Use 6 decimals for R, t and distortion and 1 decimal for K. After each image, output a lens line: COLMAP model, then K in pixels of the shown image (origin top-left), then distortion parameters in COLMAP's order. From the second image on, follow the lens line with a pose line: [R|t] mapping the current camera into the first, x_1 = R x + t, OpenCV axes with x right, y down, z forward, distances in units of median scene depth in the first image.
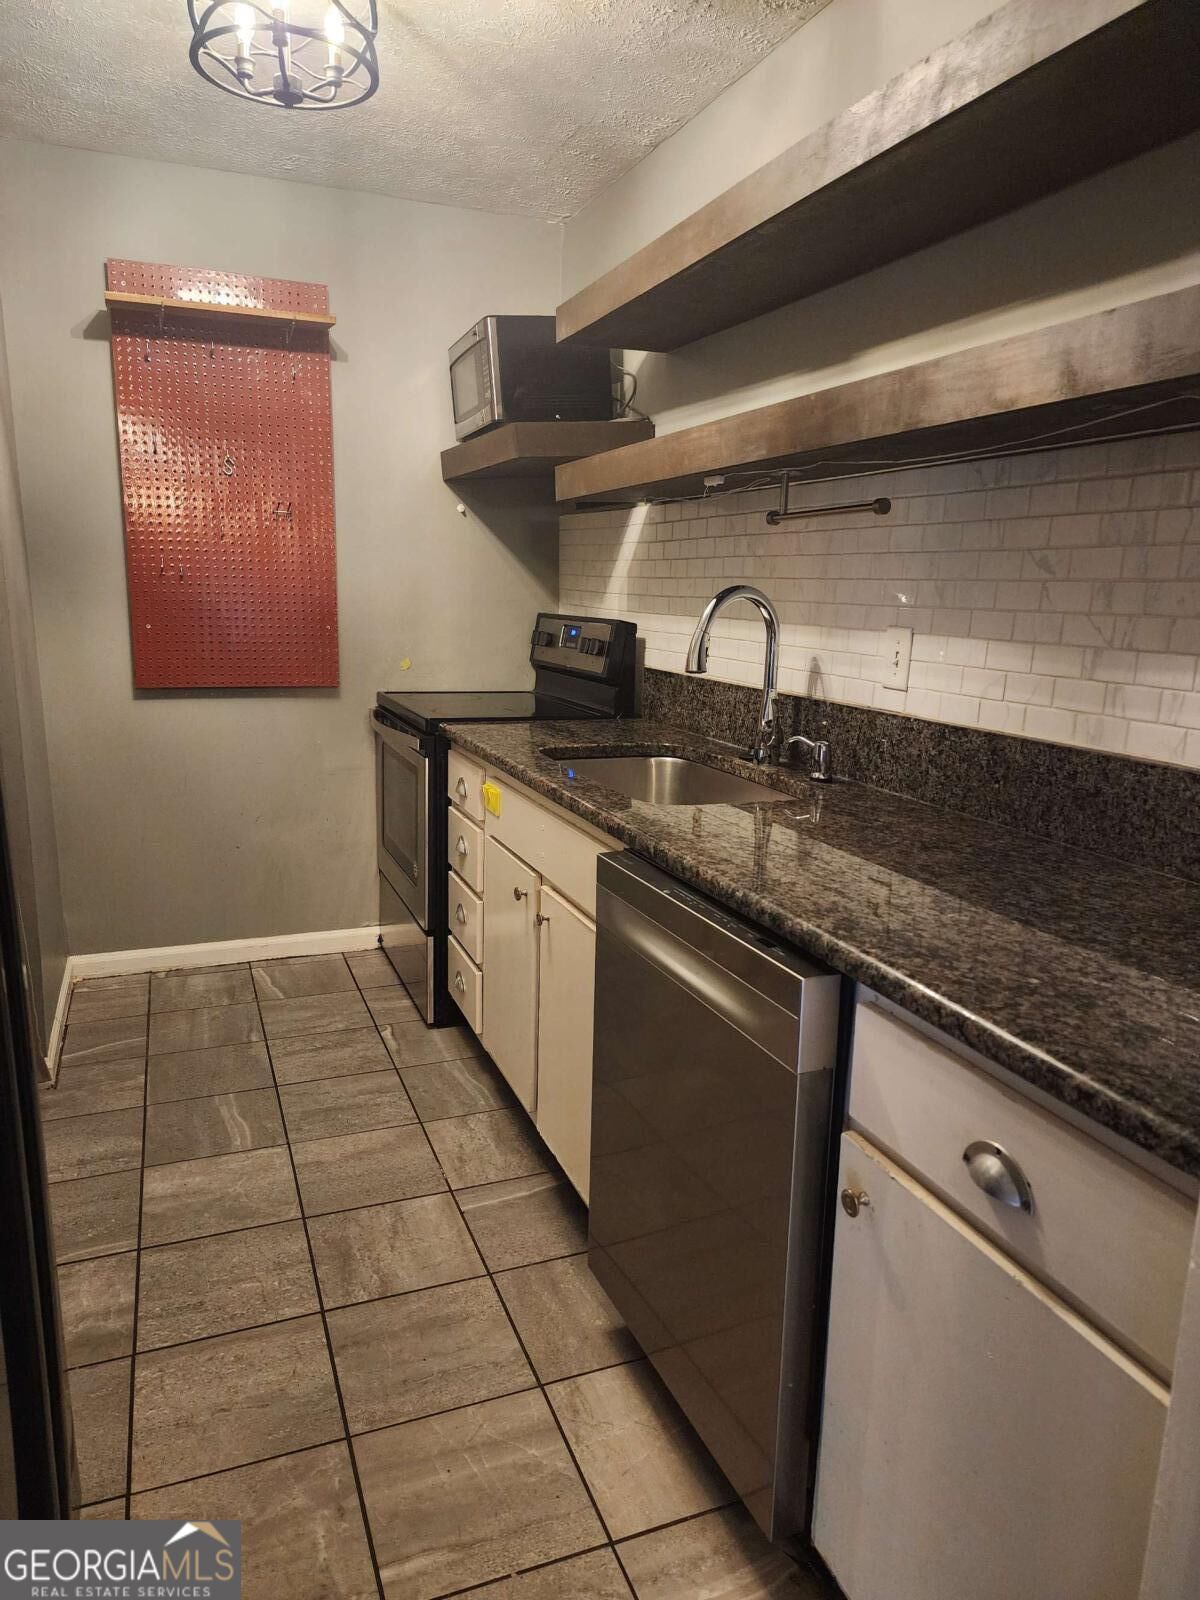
lens RADIAL K [[1064.2, 0, 604.4], [0, 1064.2, 797.9], [0, 0, 1]] dist [0.003048, 0.000673]
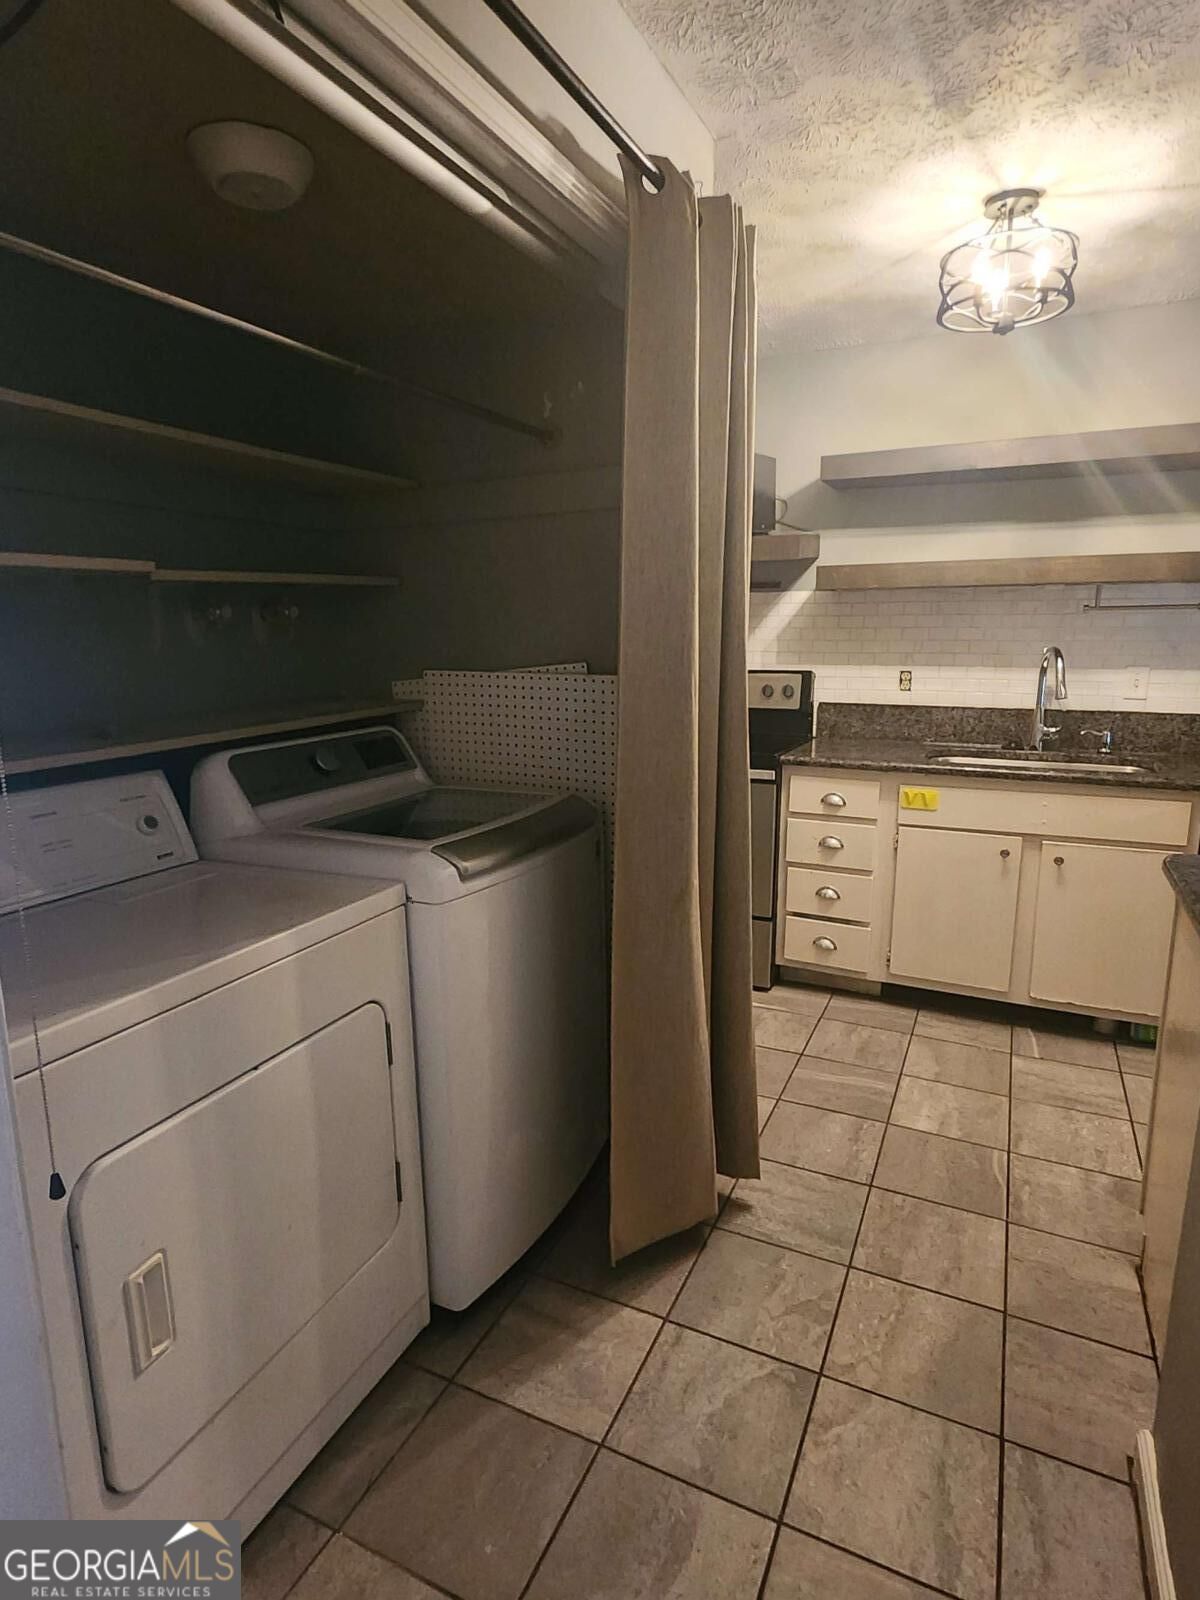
lens RADIAL K [[896.2, 0, 597.6], [0, 896.2, 801.2], [0, 0, 1]] dist [0.002818, 0.000463]
pose [[0.746897, -0.166117, 0.643856, -1.338320], [0.157543, 0.984930, 0.071360, -0.169515], [-0.646007, 0.048136, 0.761812, 0.383661]]
